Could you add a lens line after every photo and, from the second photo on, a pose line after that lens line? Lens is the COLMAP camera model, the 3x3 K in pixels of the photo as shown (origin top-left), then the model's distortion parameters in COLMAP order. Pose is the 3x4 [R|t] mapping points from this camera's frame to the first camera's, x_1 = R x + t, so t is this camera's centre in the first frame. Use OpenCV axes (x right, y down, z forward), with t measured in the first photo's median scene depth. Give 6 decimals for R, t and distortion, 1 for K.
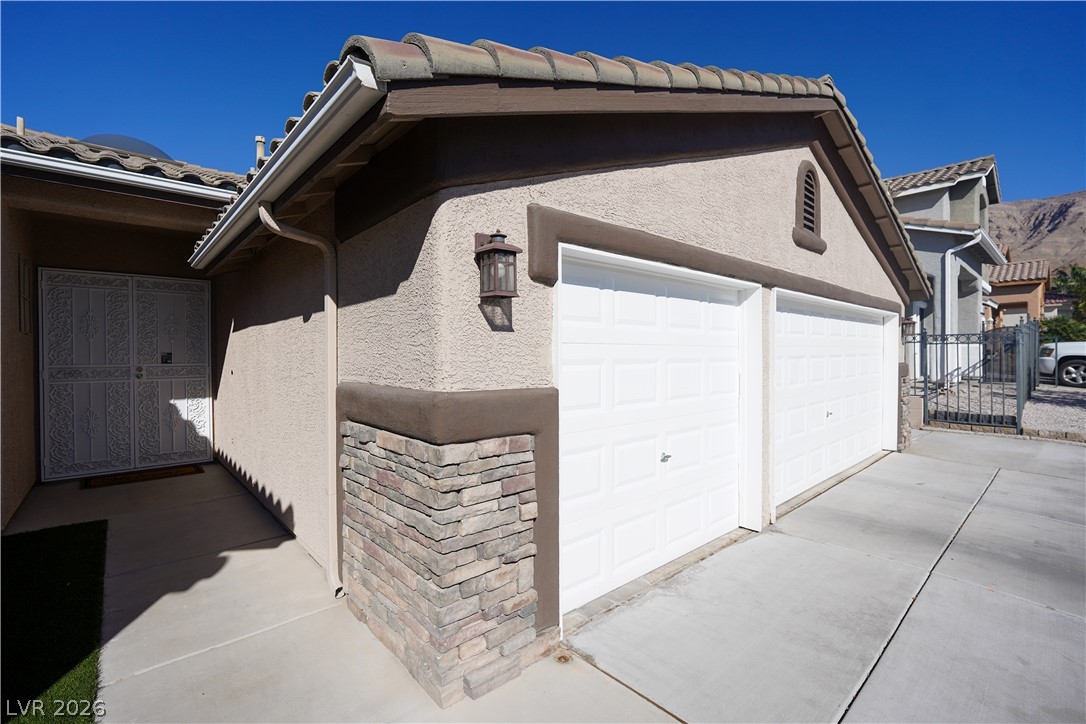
lens RADIAL K [[488.7, 0, 535.5], [0, 488.7, 362.8], [0, 0, 1]] dist [-0.016840, 0.005090]
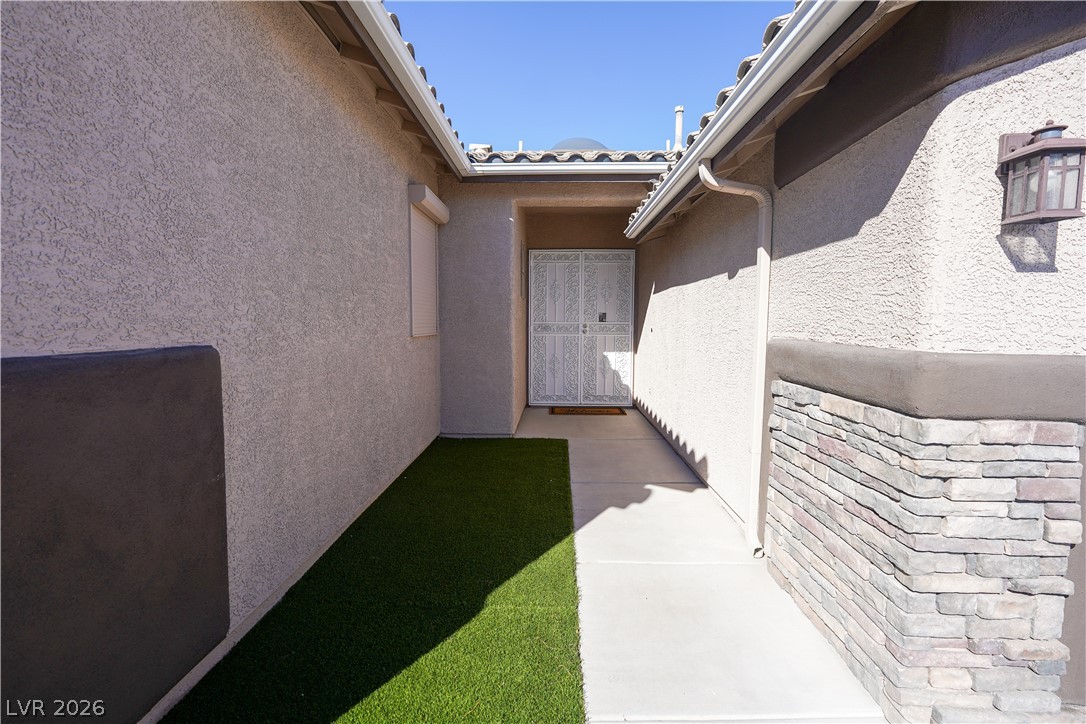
lens RADIAL K [[488.7, 0, 525.5], [0, 488.7, 362.9], [0, 0, 1]] dist [-0.016840, 0.005090]
pose [[0.710231, 0.068637, -0.700614, -0.087057], [-0.016808, 0.996605, 0.080596, 0.020846], [0.703768, -0.045466, 0.708974, -0.012602]]
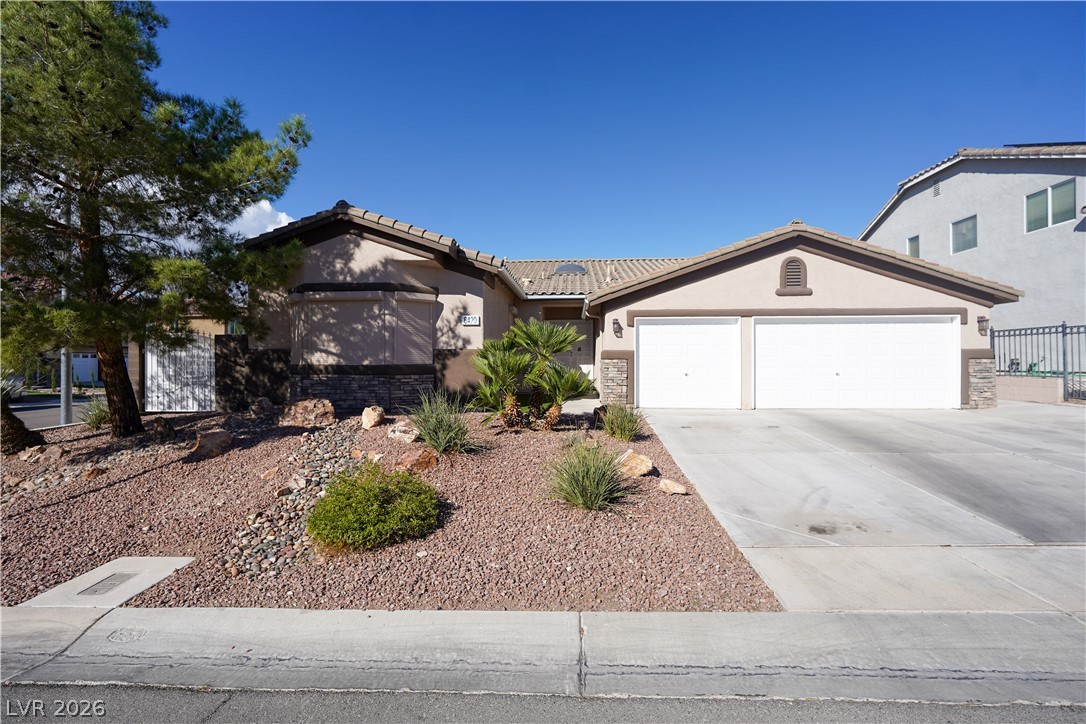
lens RADIAL K [[488.7, 0, 542.9], [0, 488.7, 360.8], [0, 0, 1]] dist [-0.016840, 0.005090]
pose [[0.707708, 0.004236, -0.706493, 2.619974], [-0.013170, 0.999887, -0.007198, 0.191546], [0.706382, 0.014398, 0.707684, -2.761380]]
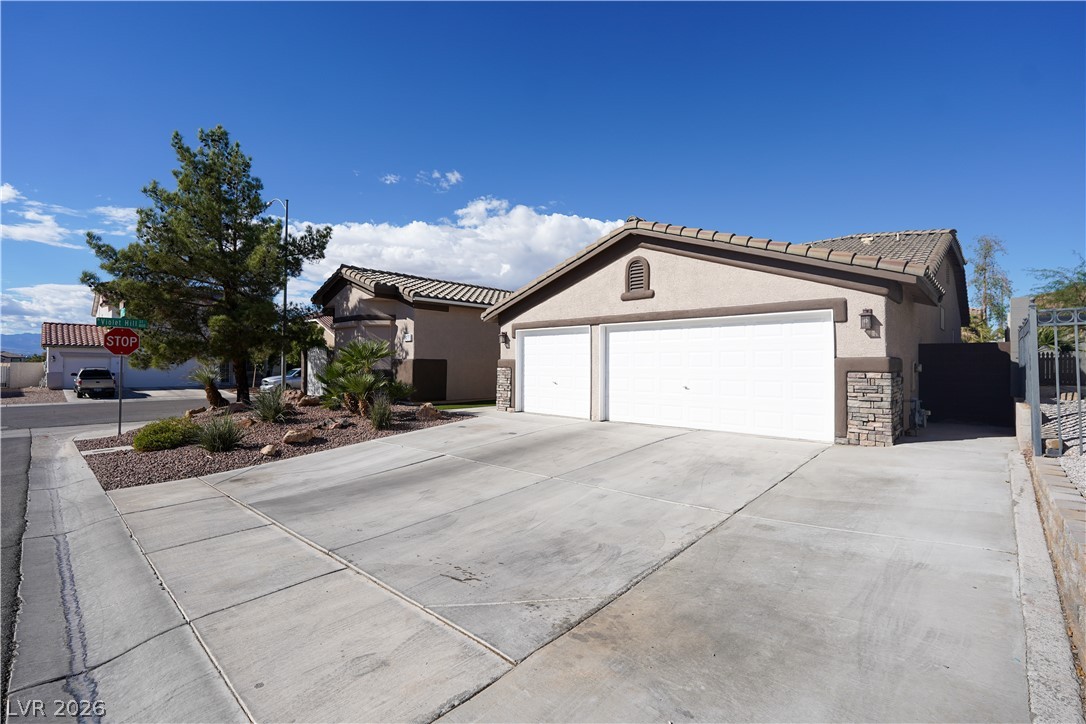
lens RADIAL K [[488.7, 0, 541.6], [0, 488.7, 358.1], [0, 0, 1]] dist [-0.016840, 0.005090]
pose [[0.096988, -0.004888, -0.995274, 5.038333], [-0.020803, 0.999760, -0.006937, 0.067165], [0.995068, 0.021378, 0.096863, 0.786523]]
